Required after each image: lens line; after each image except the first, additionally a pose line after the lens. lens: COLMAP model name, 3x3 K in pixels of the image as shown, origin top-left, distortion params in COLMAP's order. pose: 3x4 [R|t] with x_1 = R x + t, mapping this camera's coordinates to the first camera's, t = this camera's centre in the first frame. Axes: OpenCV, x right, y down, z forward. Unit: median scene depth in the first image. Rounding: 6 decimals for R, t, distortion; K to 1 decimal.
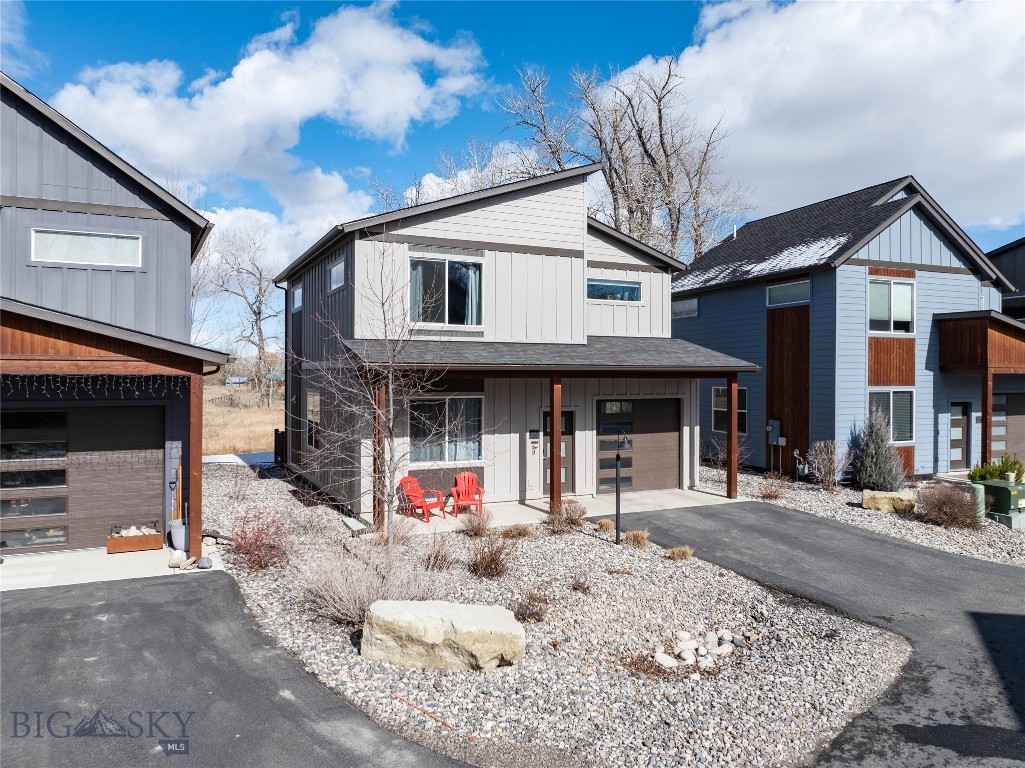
lens RADIAL K [[732.5, 0, 509.7], [0, 732.5, 379.3], [0, 0, 1]] dist [-0.040611, -0.002286]
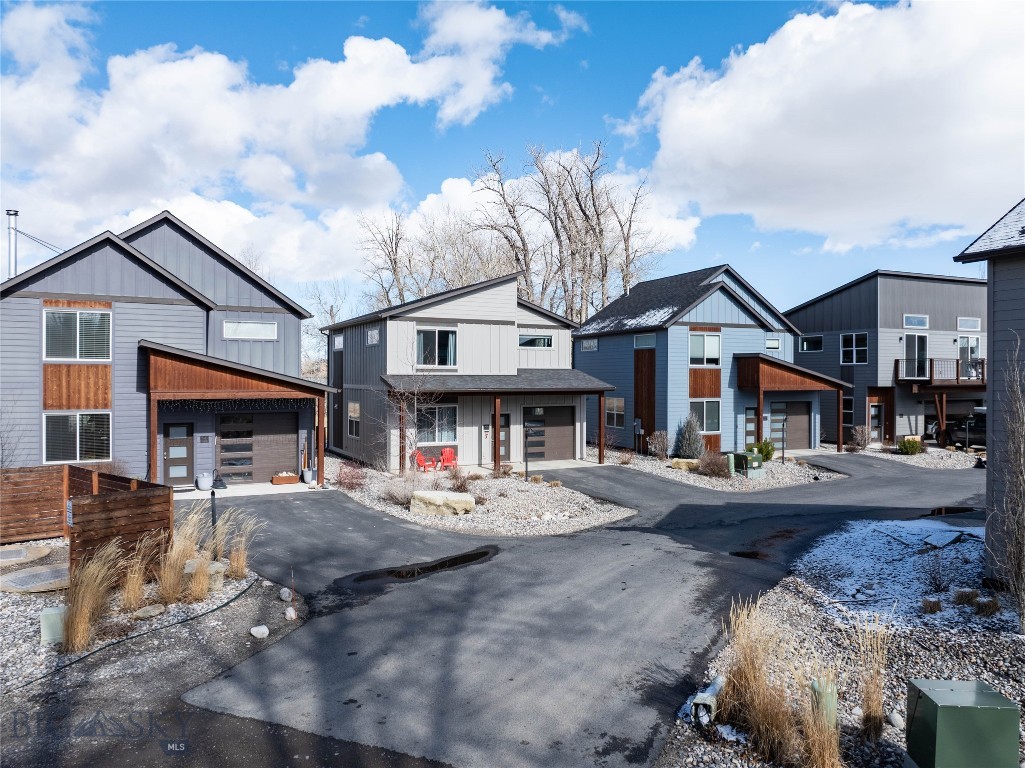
lens RADIAL K [[732.5, 0, 509.7], [0, 732.5, 379.3], [0, 0, 1]] dist [-0.040611, -0.002286]
pose [[0.999197, -0.001130, 0.040043, 0.018186], [0.001185, 0.999998, -0.001345, -0.034477], [-0.040042, 0.001391, 0.999197, -0.707675]]
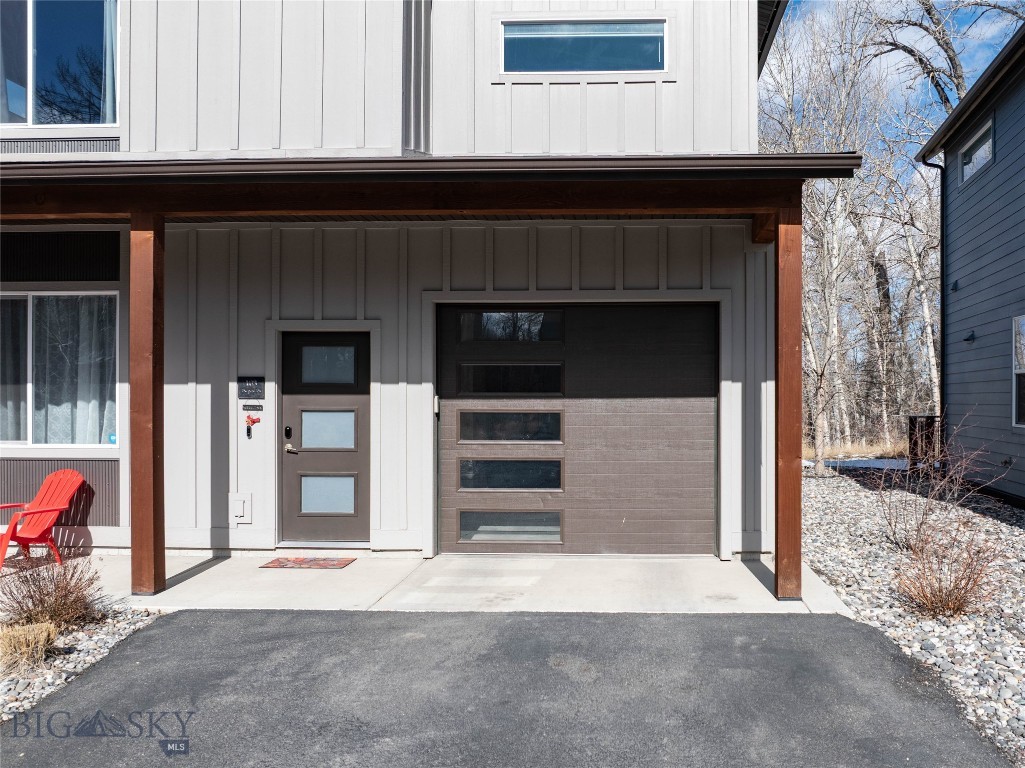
lens RADIAL K [[732.5, 0, 509.7], [0, 732.5, 379.3], [0, 0, 1]] dist [-0.040611, -0.002286]
pose [[0.891018, 0.011384, -0.453826, 0.318200], [0.000122, 0.999679, 0.025317, 0.057074], [0.453968, -0.022613, 0.890731, 0.668430]]
